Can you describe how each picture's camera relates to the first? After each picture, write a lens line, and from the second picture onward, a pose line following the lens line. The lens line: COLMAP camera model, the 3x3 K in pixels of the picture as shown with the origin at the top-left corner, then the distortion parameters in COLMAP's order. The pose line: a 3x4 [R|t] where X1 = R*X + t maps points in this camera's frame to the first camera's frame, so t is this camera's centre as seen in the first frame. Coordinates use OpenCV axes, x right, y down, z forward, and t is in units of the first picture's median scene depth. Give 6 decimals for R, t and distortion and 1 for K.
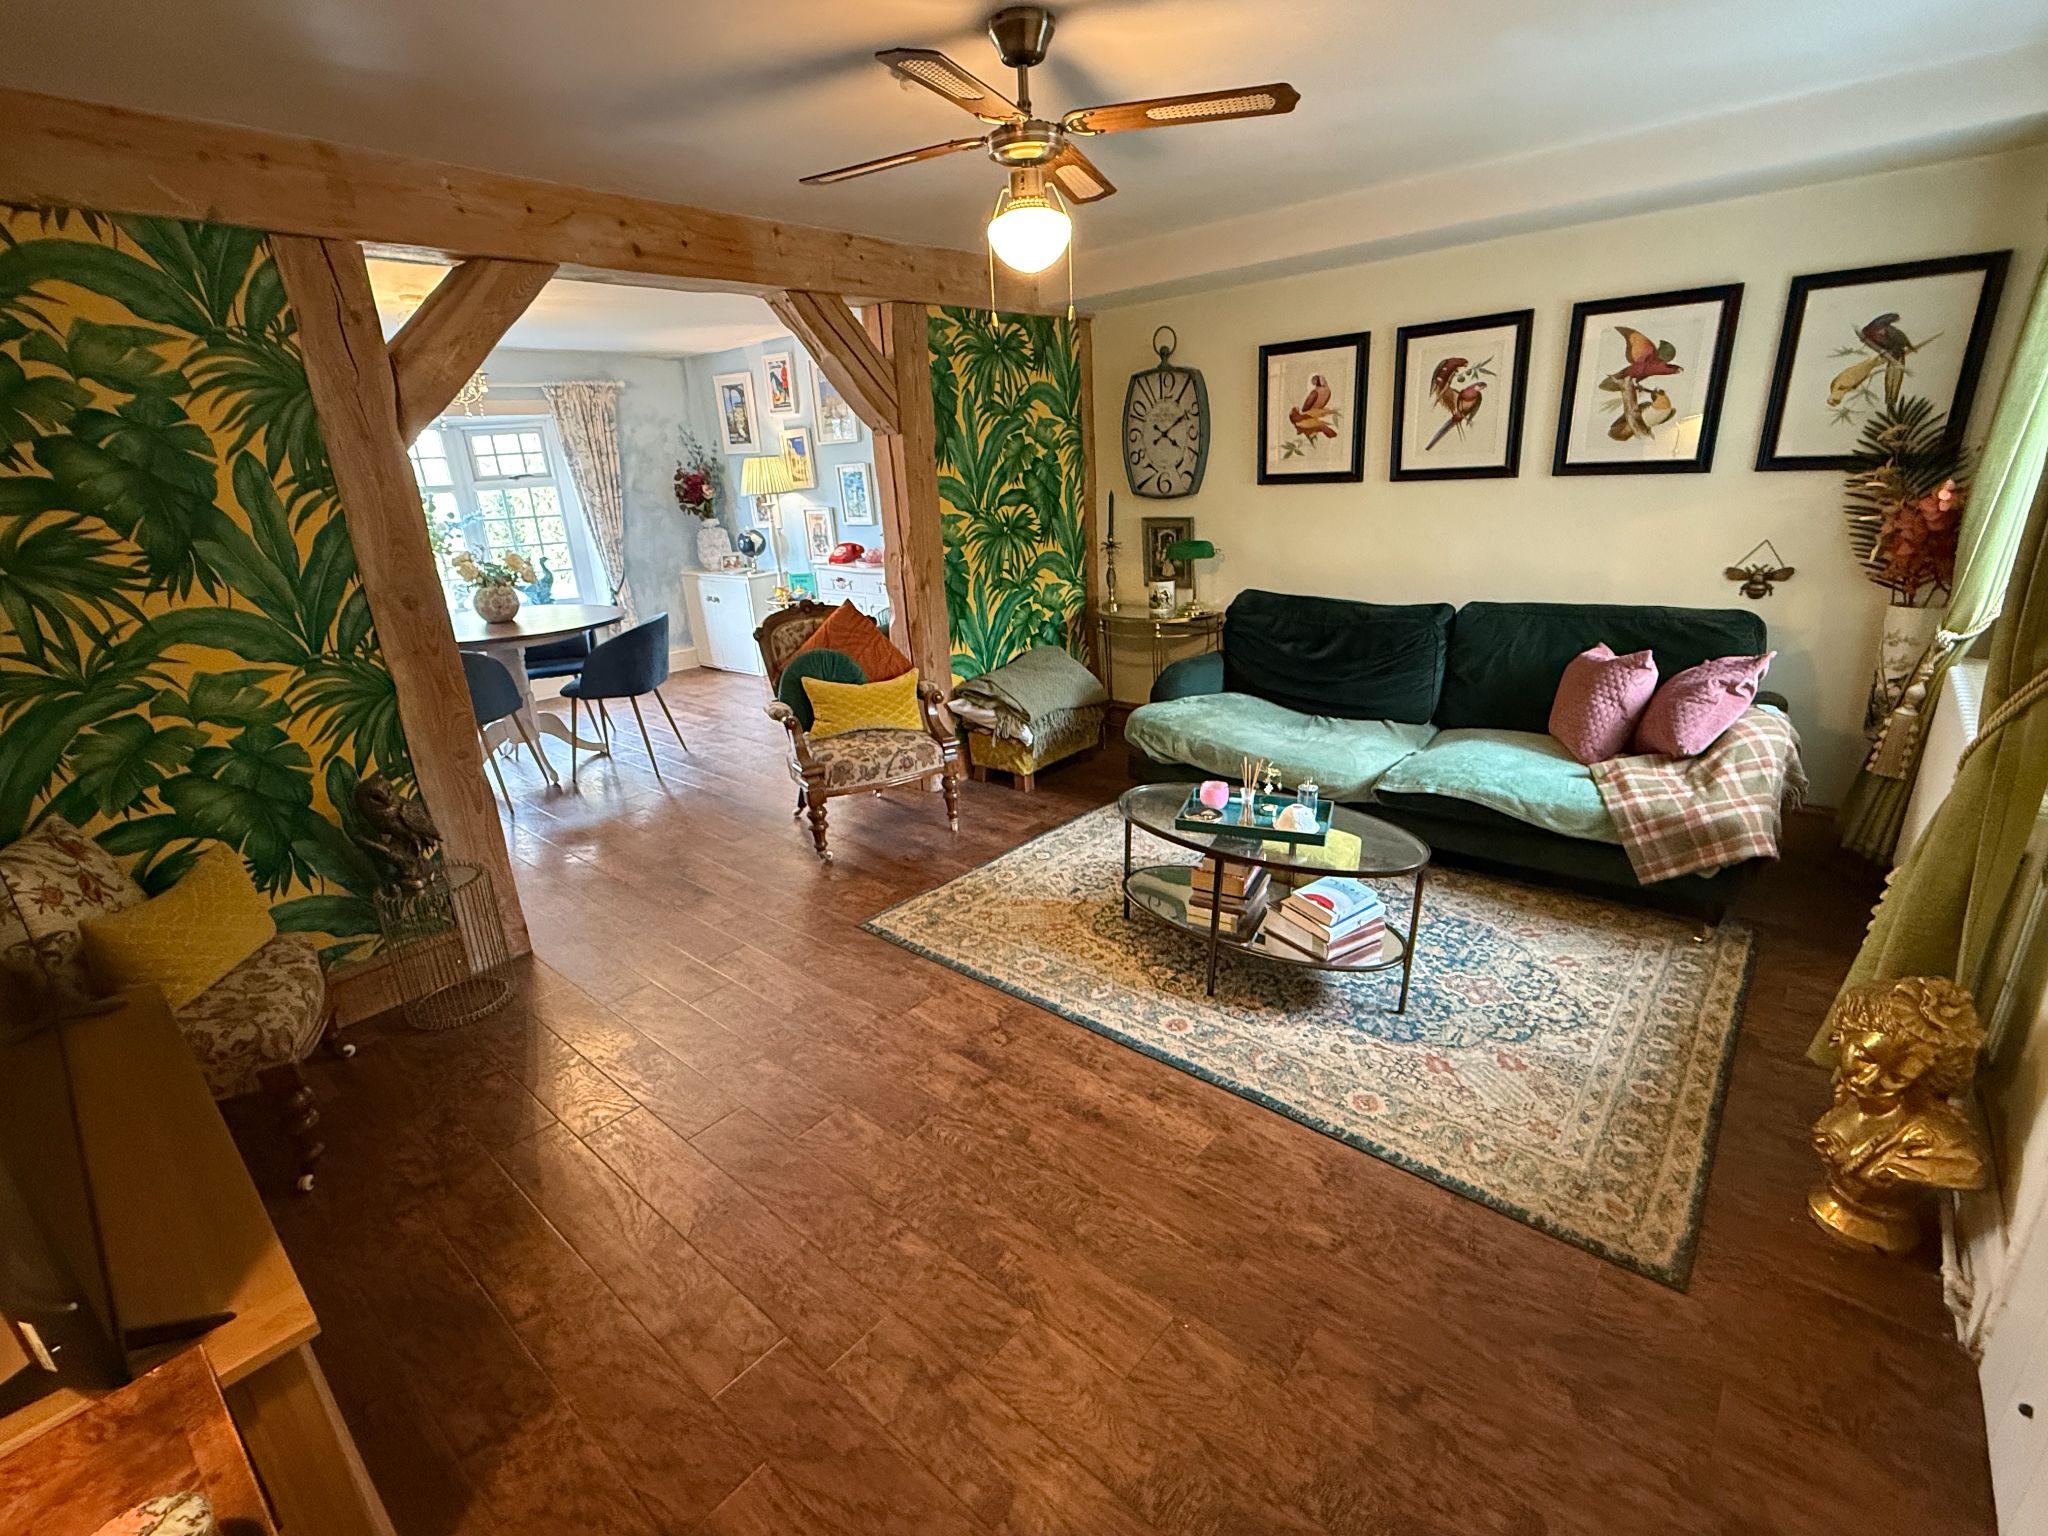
lens RADIAL K [[930.9, 0, 1006.2], [0, 930.9, 768.8], [0, 0, 1]] dist [0.001812, -0.001934]
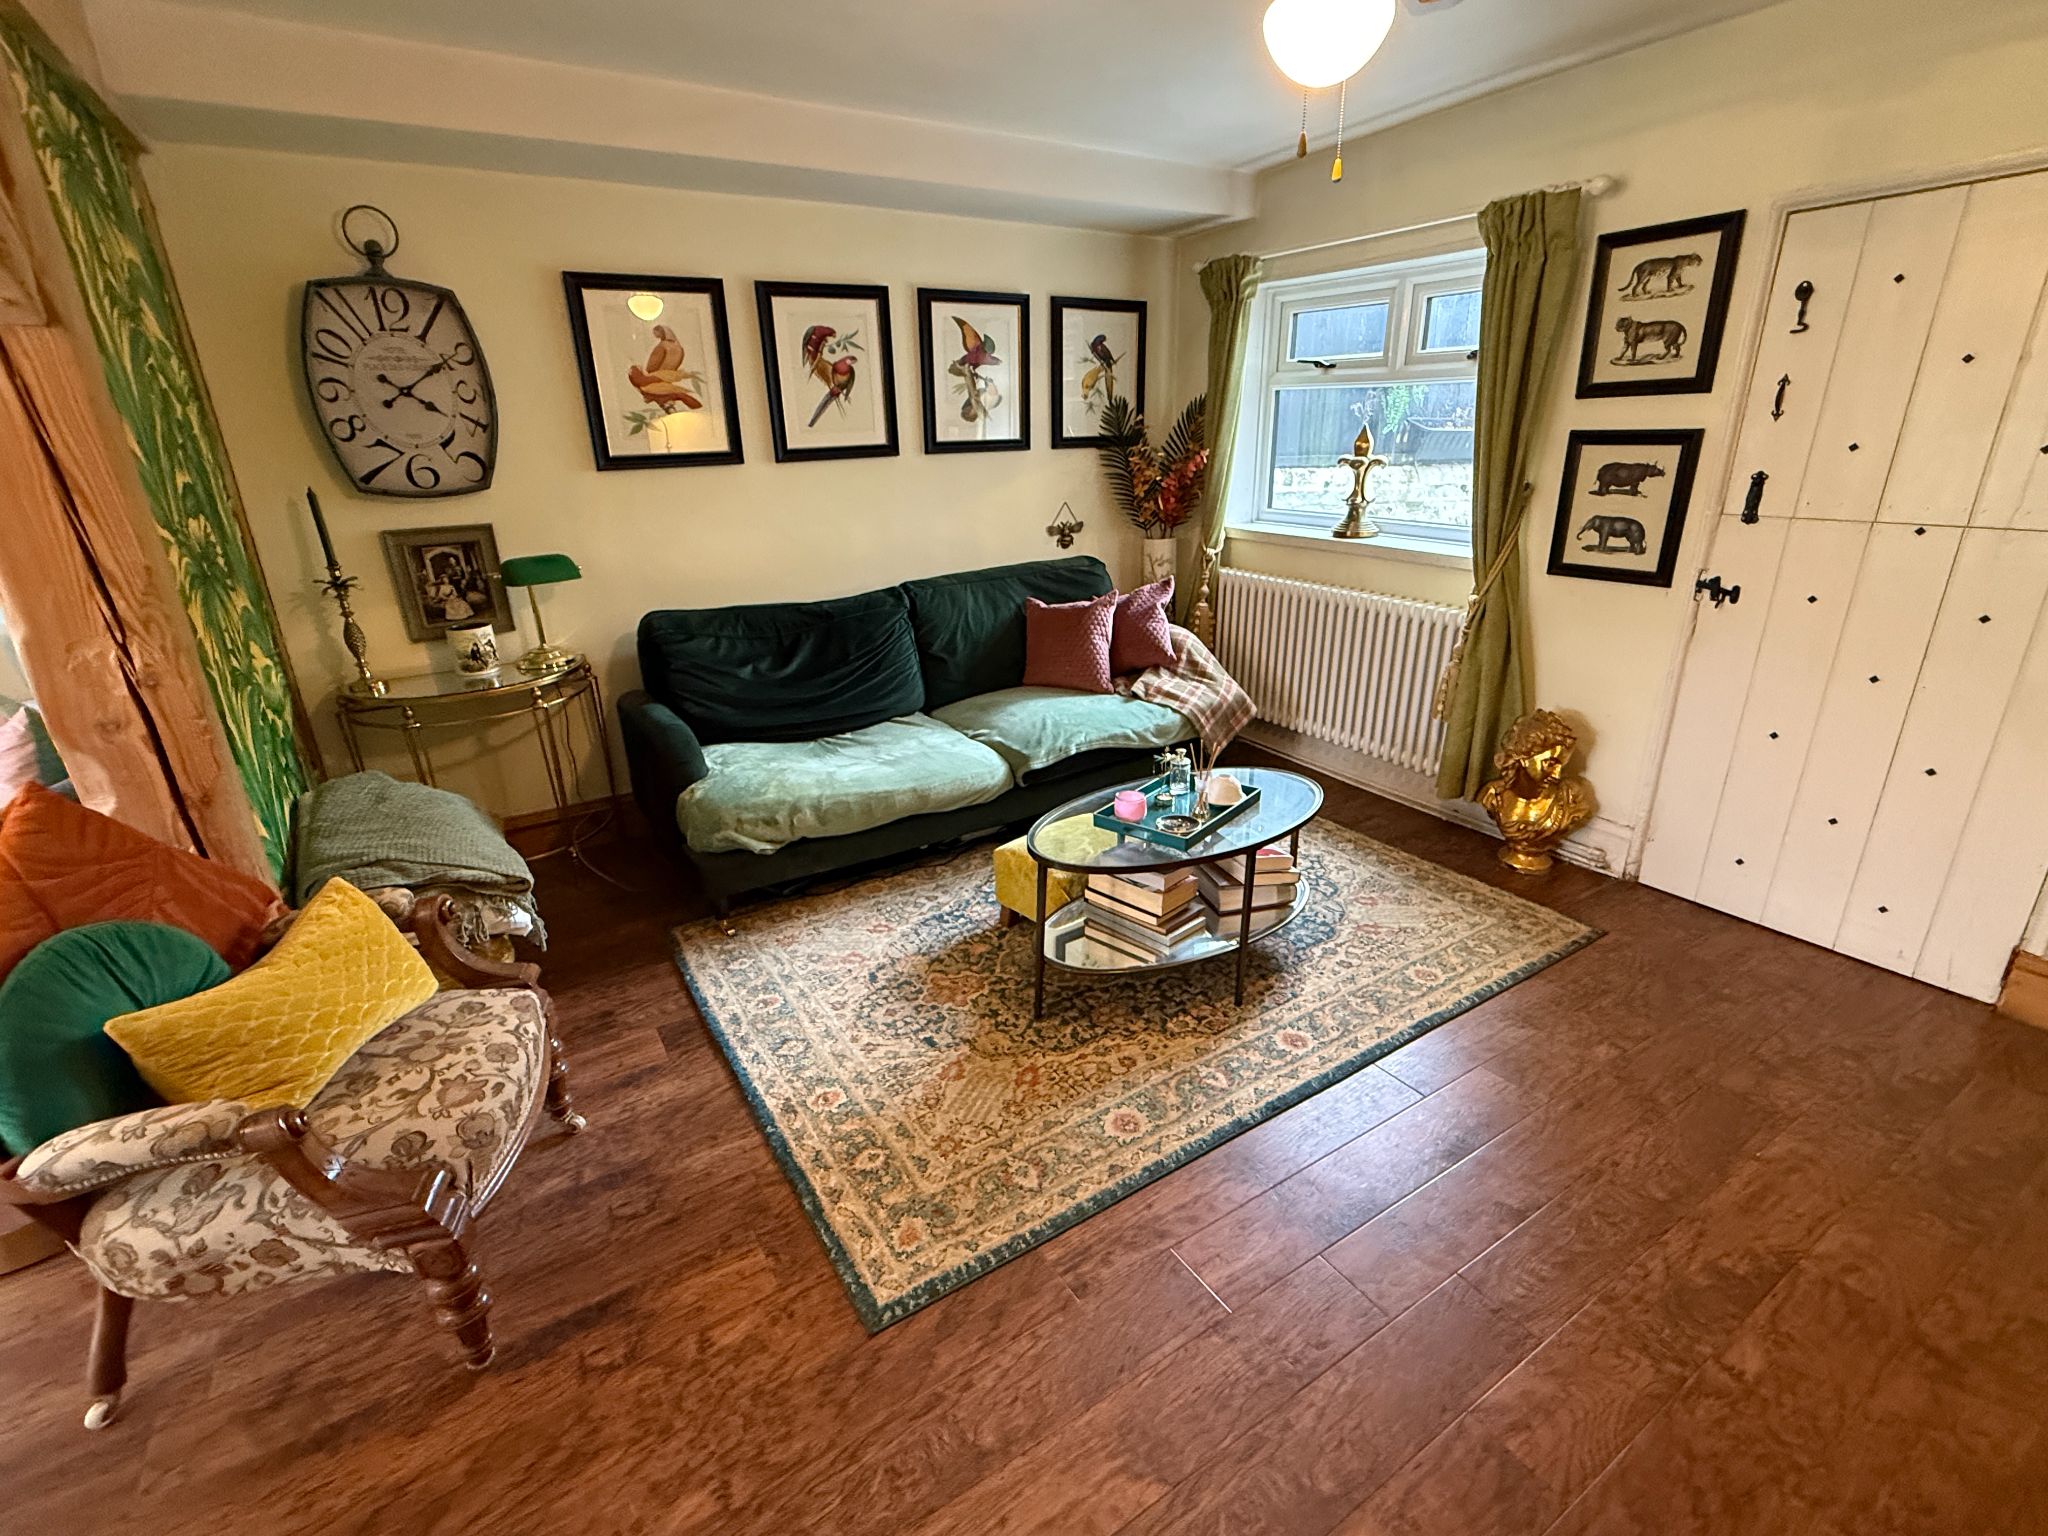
lens RADIAL K [[930.9, 0, 1025.2], [0, 930.9, 773.0], [0, 0, 1]] dist [0.001812, -0.001934]
pose [[0.277958, -0.297231, 0.913451, -0.487675], [0.314602, 0.926647, 0.205793, -0.177041], [-0.907615, 0.230172, 0.351078, 0.668631]]
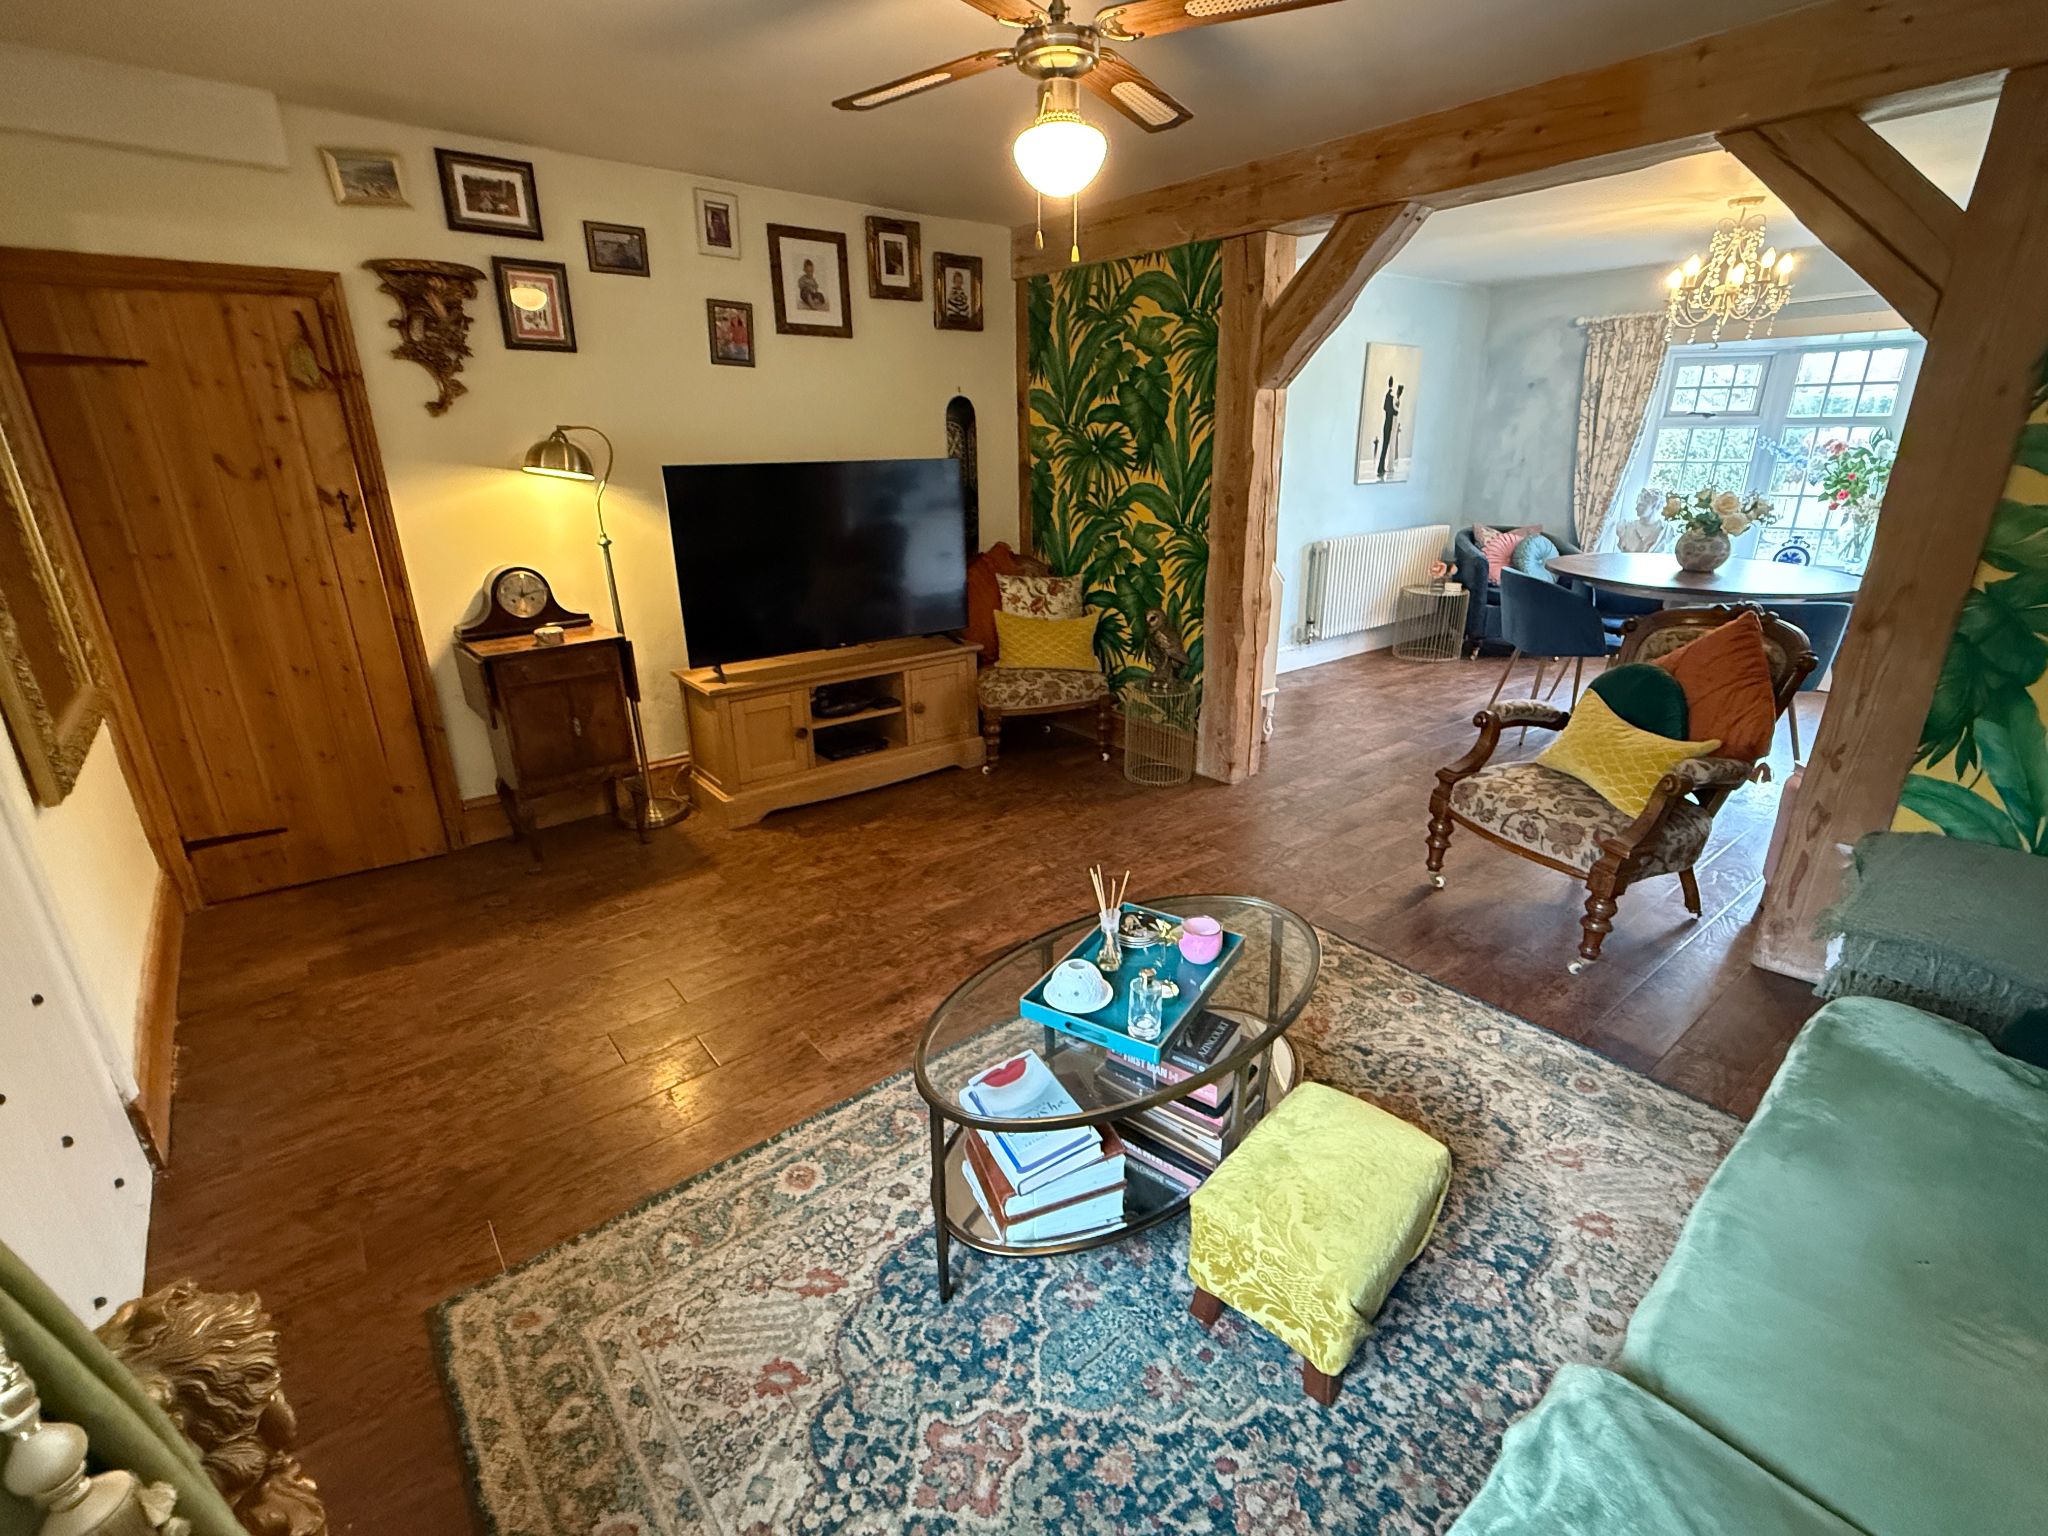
lens RADIAL K [[930.9, 0, 1004.0], [0, 930.9, 771.8], [0, 0, 1]] dist [0.001812, -0.001934]
pose [[-0.193332, 0.346864, -0.917773, 0.681829], [-0.323827, 0.860444, 0.393412, -0.219769], [0.926153, 0.373259, -0.054028, 0.756439]]
